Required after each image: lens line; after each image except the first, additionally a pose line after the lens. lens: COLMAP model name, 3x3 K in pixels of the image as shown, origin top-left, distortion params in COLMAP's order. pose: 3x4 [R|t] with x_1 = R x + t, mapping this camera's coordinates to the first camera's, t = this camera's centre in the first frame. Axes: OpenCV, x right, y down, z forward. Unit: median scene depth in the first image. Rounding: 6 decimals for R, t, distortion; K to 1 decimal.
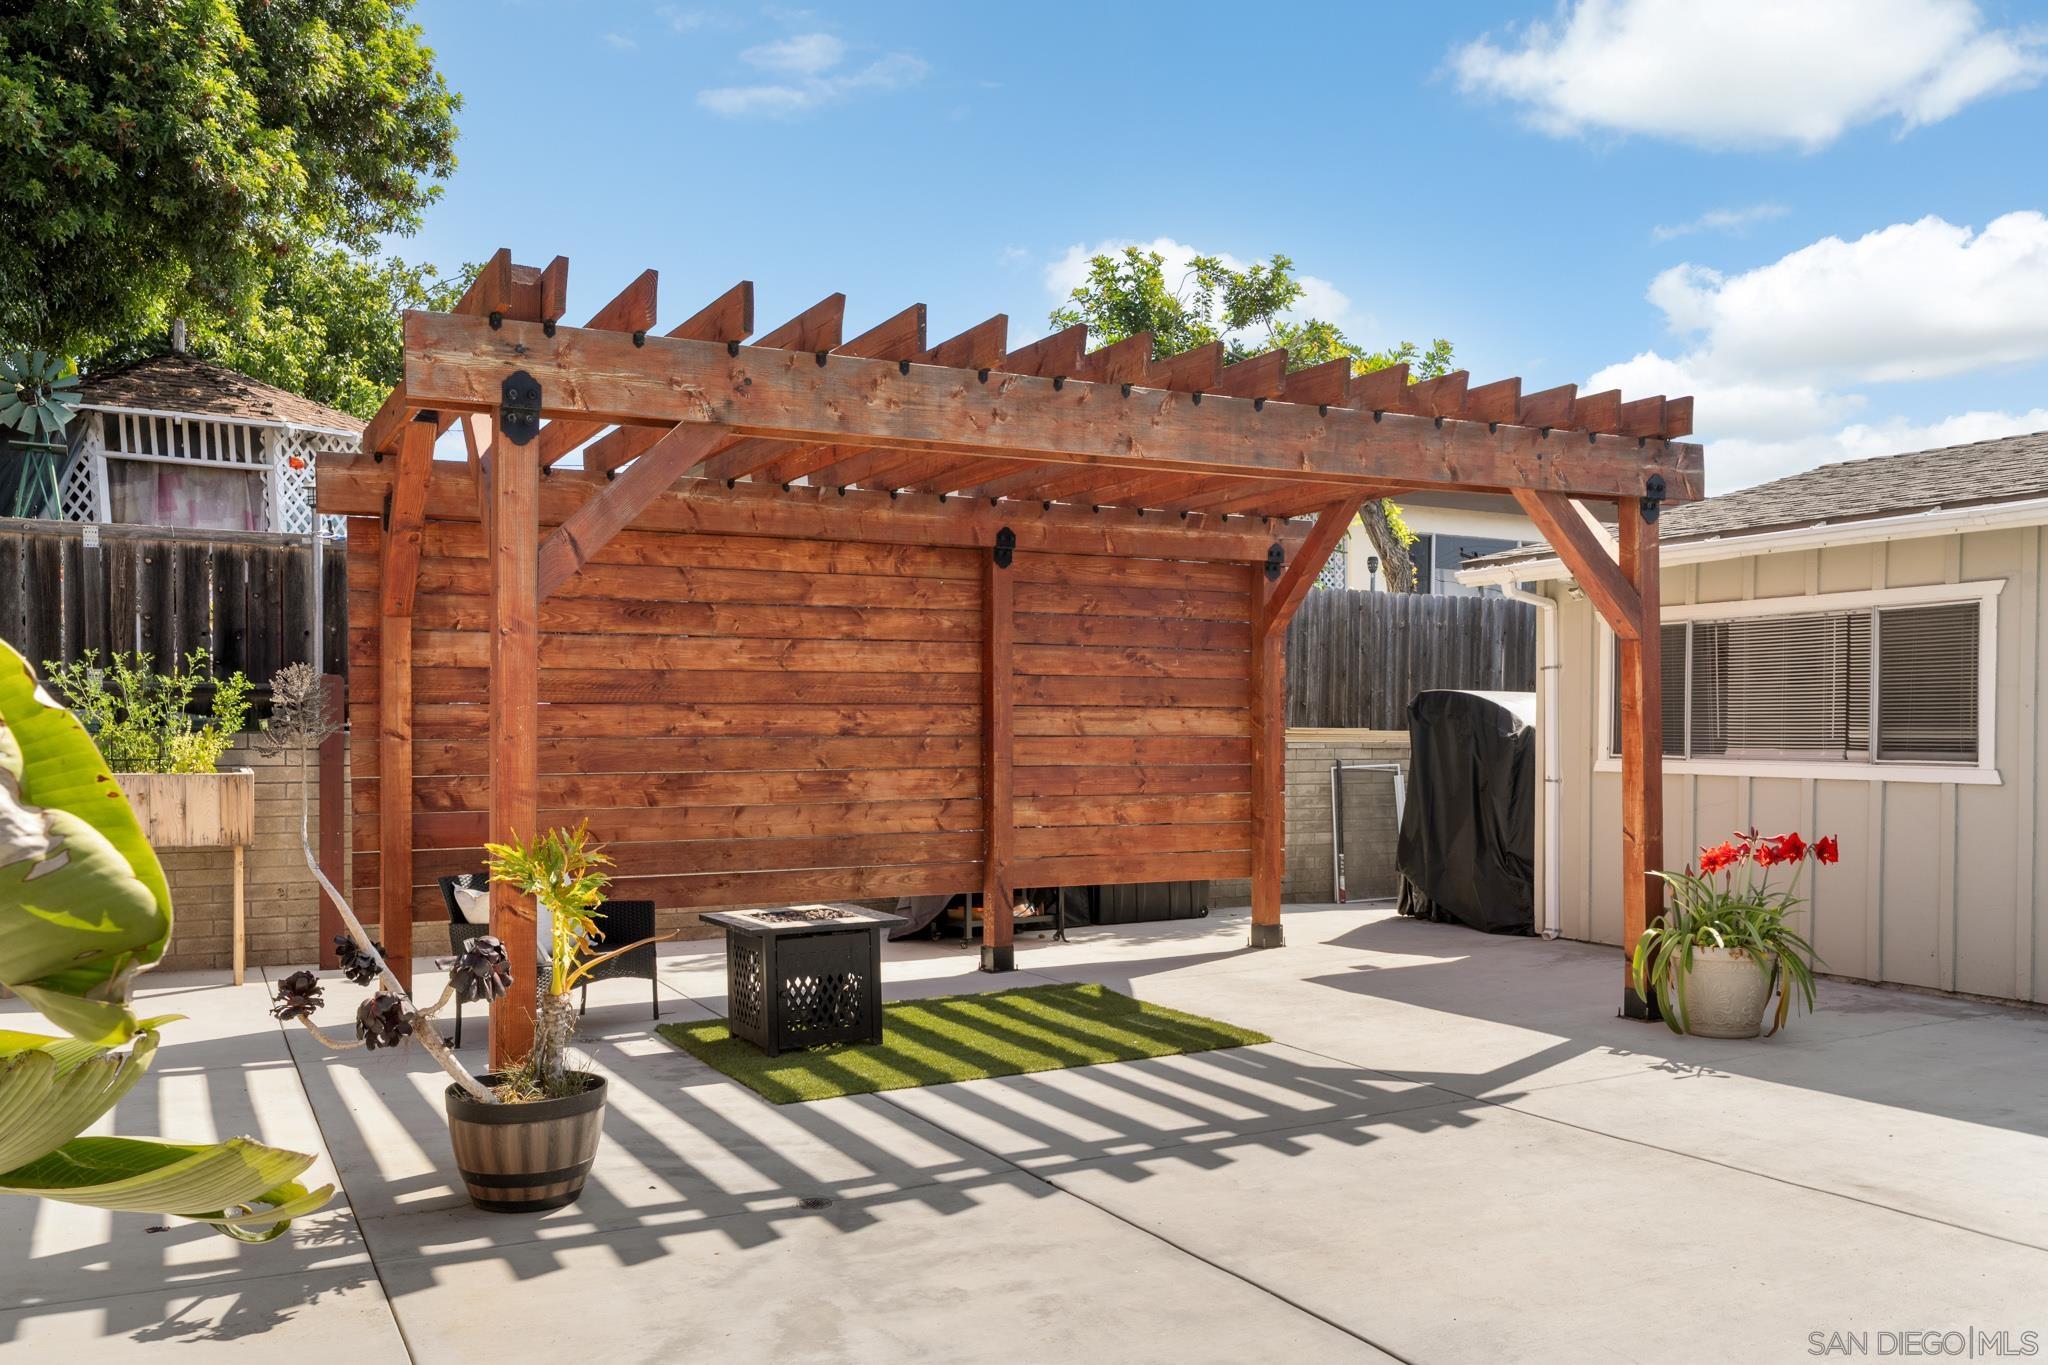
lens RADIAL K [[1625.6, 0, 1062.7], [0, 1625.6, 782.5], [0, 0, 1]] dist [-0.001895, 0.004479]
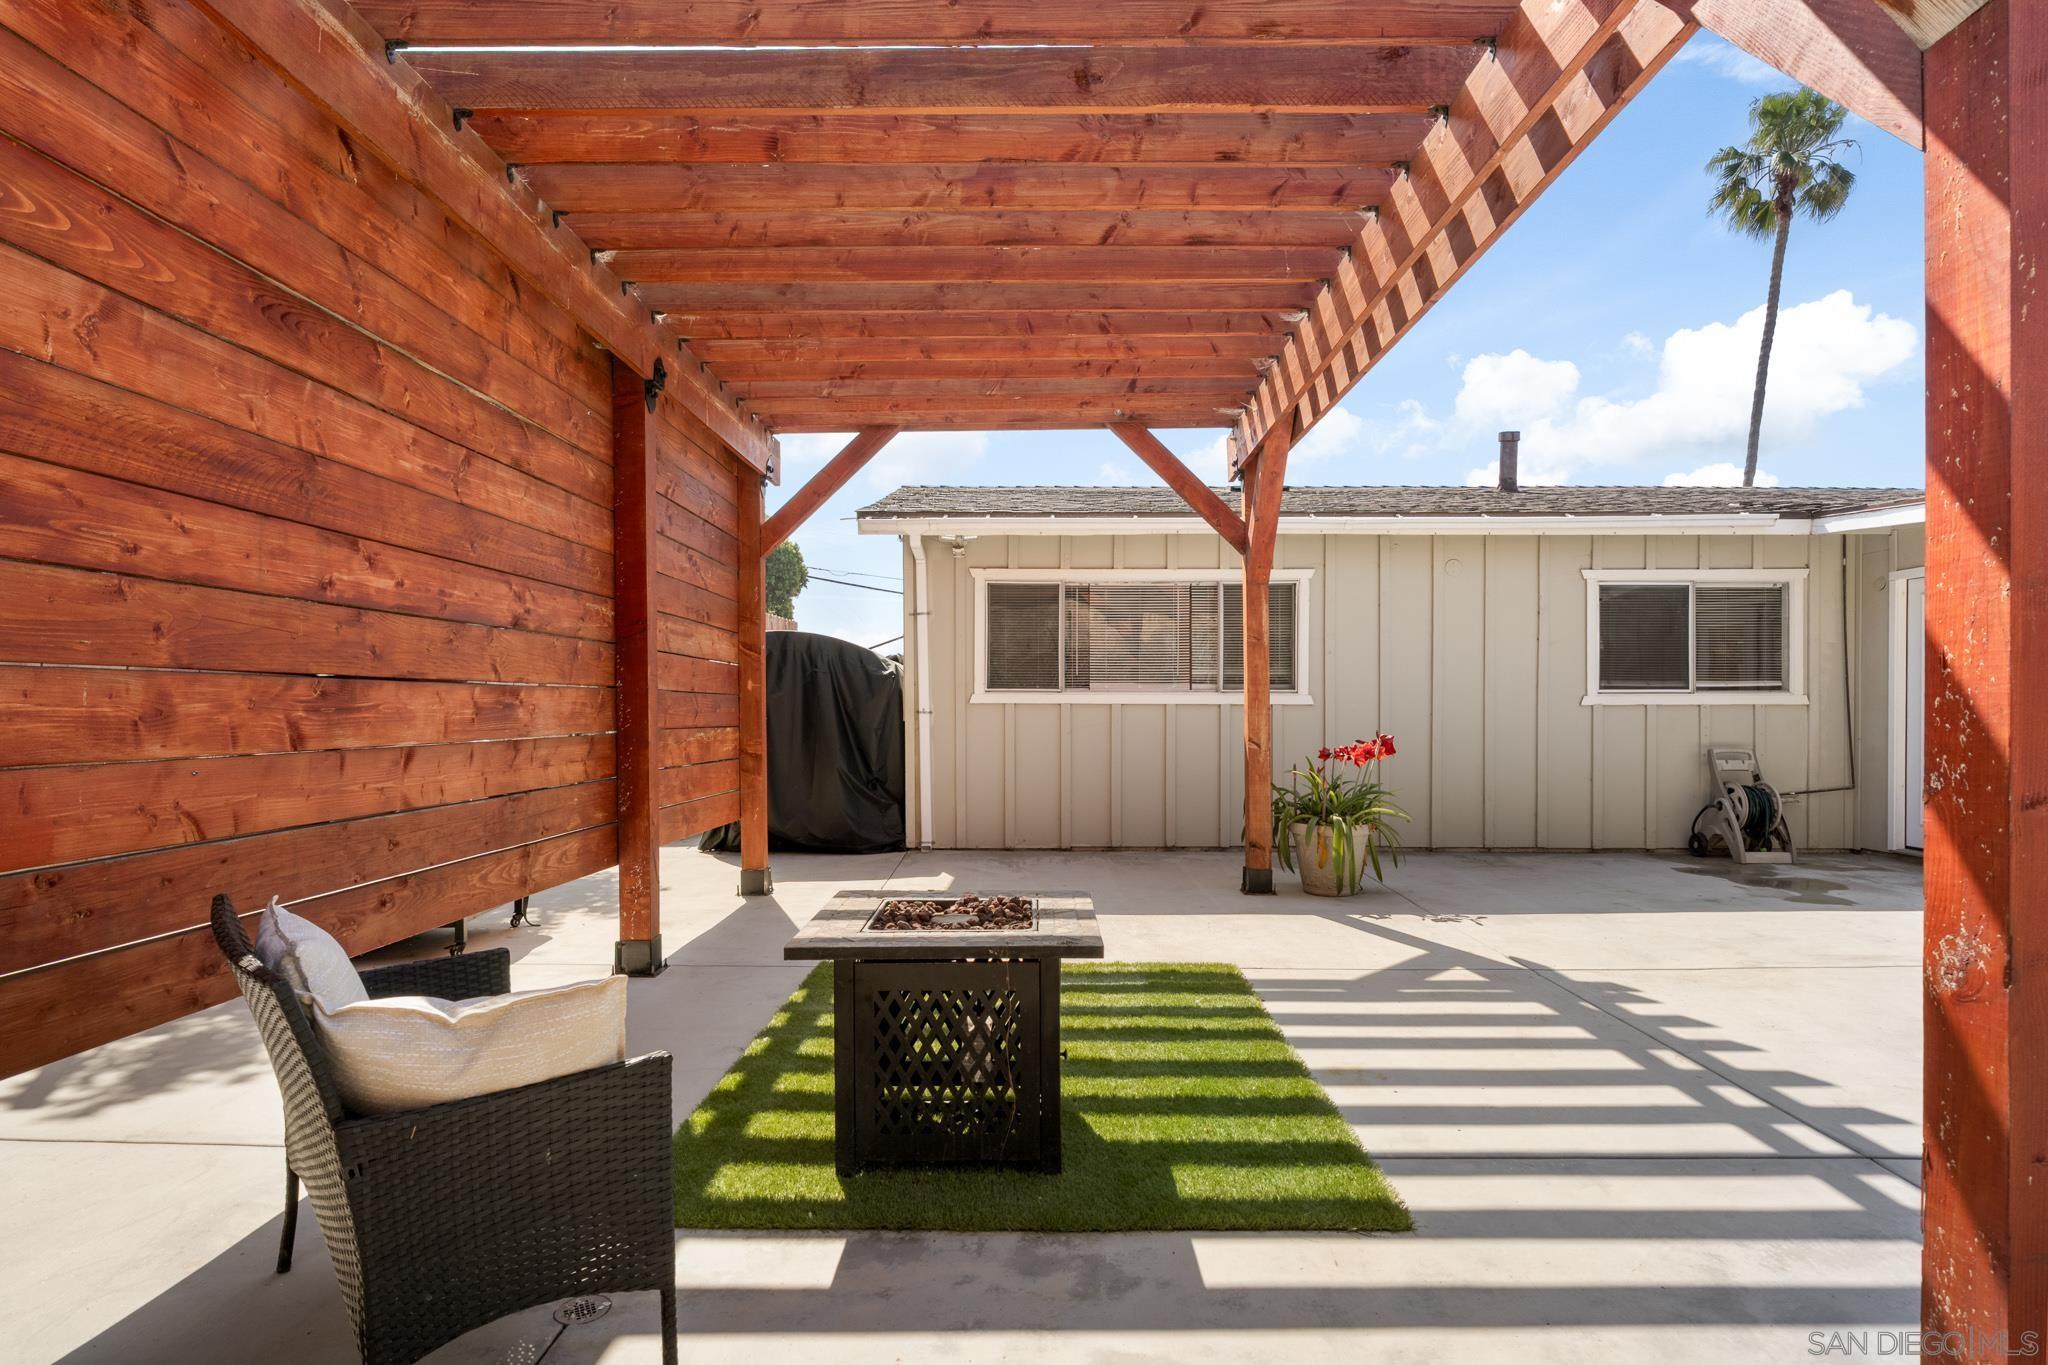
lens RADIAL K [[1105.2, 0, 1045.0], [0, 1105.2, 726.6], [0, 0, 1]] dist [-0.005897, -0.002380]
pose [[0.500075, -0.014121, 0.865867, -0.391630], [0.029443, 0.999566, -0.000703, 0.013898], [-0.865481, 0.025845, 0.500274, 0.629390]]
